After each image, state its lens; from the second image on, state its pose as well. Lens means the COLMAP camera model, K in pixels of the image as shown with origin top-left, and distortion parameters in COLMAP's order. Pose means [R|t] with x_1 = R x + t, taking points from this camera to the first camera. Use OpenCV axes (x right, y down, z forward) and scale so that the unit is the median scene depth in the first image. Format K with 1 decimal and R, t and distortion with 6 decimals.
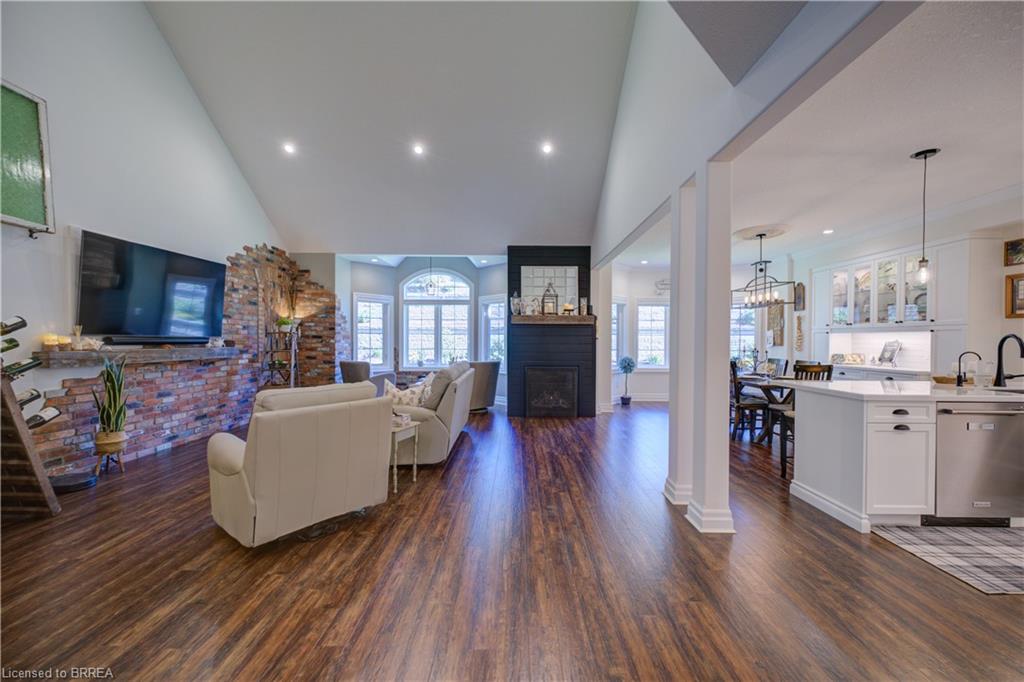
lens RADIAL K [[409.0, 0, 515.3], [0, 409.0, 343.6], [0, 0, 1]] dist [-0.000897, 0.000129]
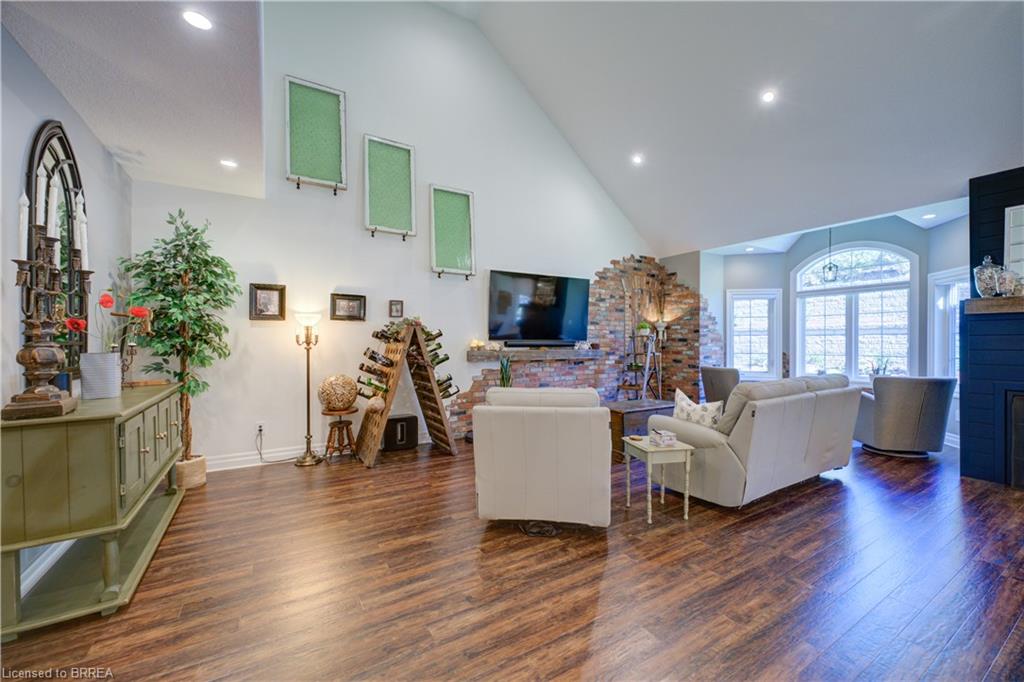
lens RADIAL K [[409.0, 0, 512.9], [0, 409.0, 343.4], [0, 0, 1]] dist [-0.000897, 0.000129]
pose [[0.522408, -0.001335, -0.852694, 0.164565], [-0.005385, 0.999974, -0.004865, -0.001529], [0.852678, 0.007133, 0.522387, 0.182322]]
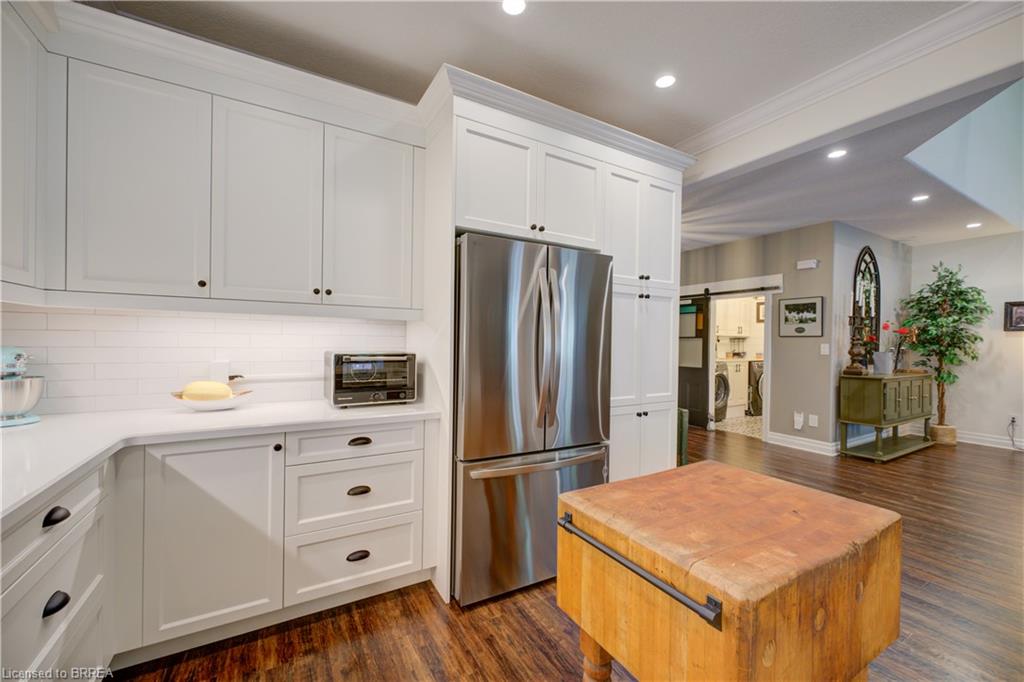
lens RADIAL K [[409.0, 0, 518.5], [0, 409.0, 342.0], [0, 0, 1]] dist [-0.000897, 0.000129]
pose [[-0.856806, -0.016289, -0.515382, 0.686811], [-0.026418, 0.999575, 0.012328, -0.002955], [0.514962, 0.024178, -0.856872, 0.381667]]
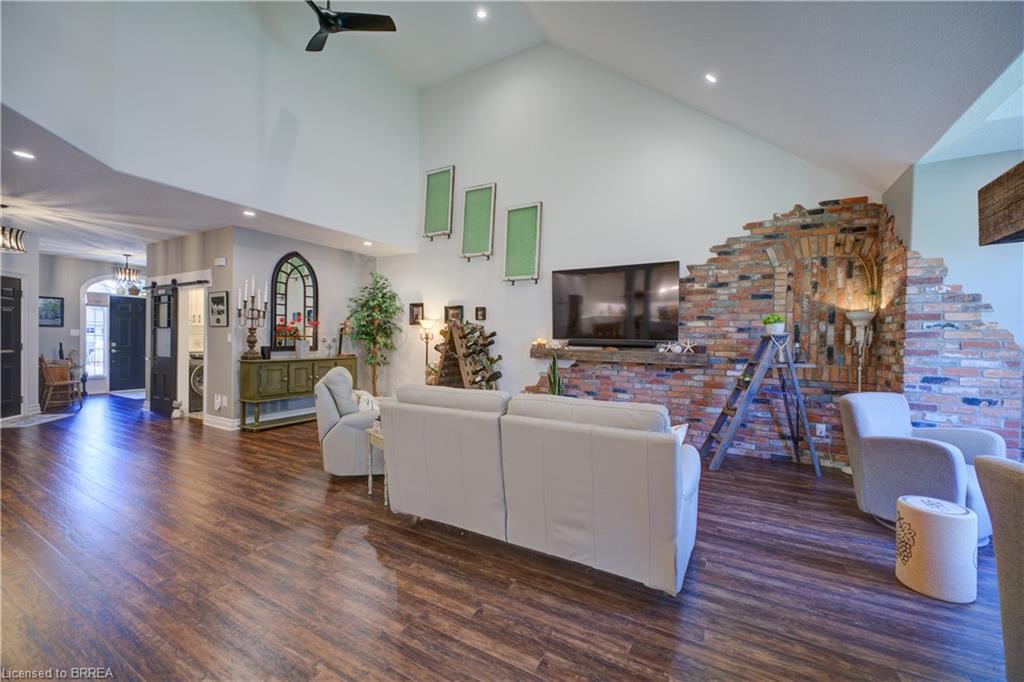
lens RADIAL K [[409.0, 0, 514.2], [0, 409.0, 344.0], [0, 0, 1]] dist [-0.000897, 0.000129]
pose [[-0.489963, -0.002940, -0.871738, 0.230570], [-0.028879, 0.999500, 0.012860, -0.010630], [0.871265, 0.031476, -0.489803, 1.033841]]
